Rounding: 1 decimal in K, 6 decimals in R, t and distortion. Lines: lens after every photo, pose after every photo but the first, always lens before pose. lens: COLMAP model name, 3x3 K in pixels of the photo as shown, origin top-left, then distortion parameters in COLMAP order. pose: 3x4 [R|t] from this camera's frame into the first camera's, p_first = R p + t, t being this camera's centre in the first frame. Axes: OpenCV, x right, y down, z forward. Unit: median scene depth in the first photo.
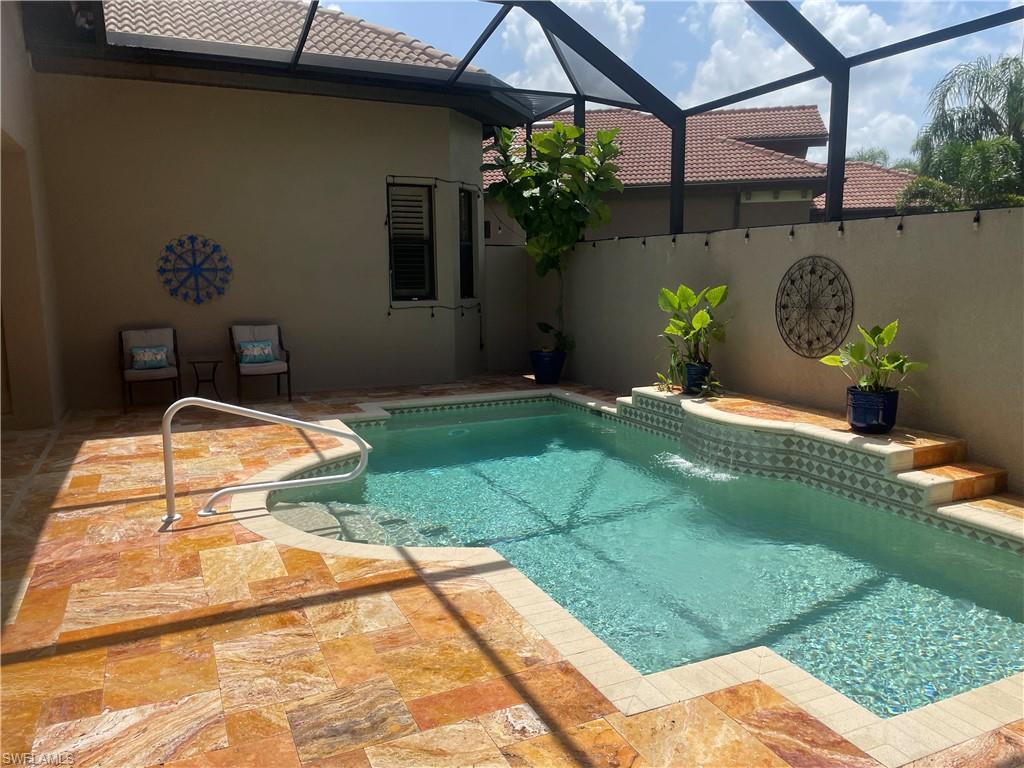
lens RADIAL K [[772.6, 0, 511.2], [0, 772.6, 387.4], [0, 0, 1]] dist [0.061314, -0.080804]
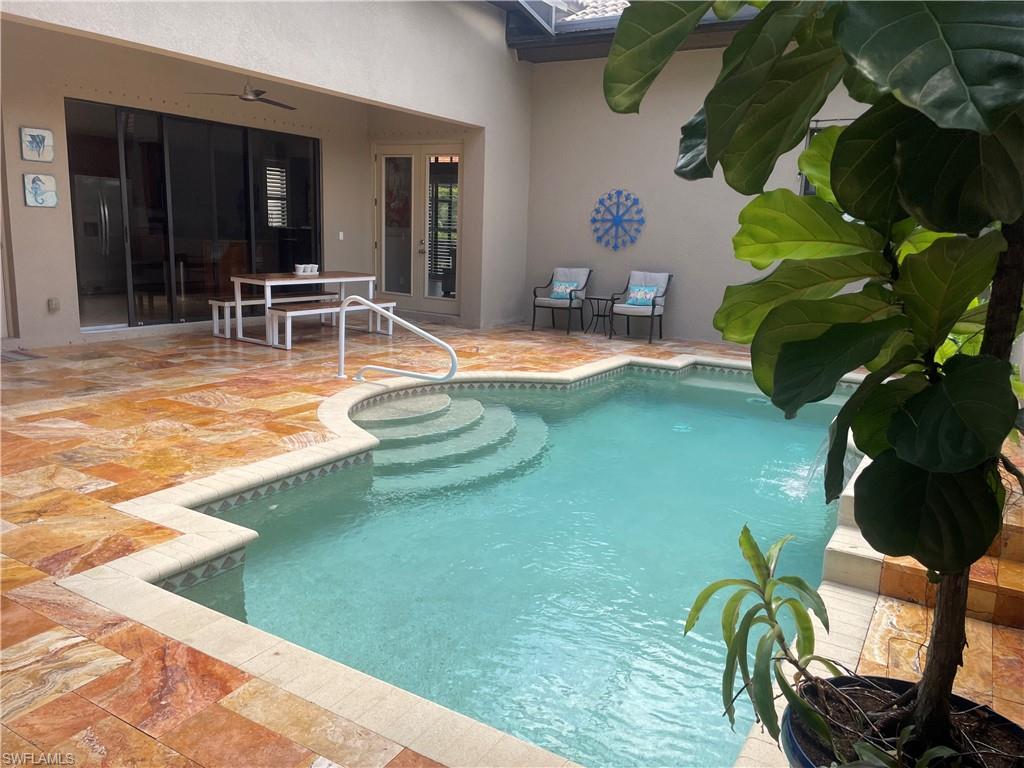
lens RADIAL K [[772.6, 0, 517.6], [0, 772.6, 384.0], [0, 0, 1]] dist [0.061314, -0.080804]
pose [[0.564169, 0.188685, -0.803811, 0.487612], [-0.163124, 0.979820, 0.115510, -0.021988], [0.809385, 0.065954, 0.583563, 0.225964]]
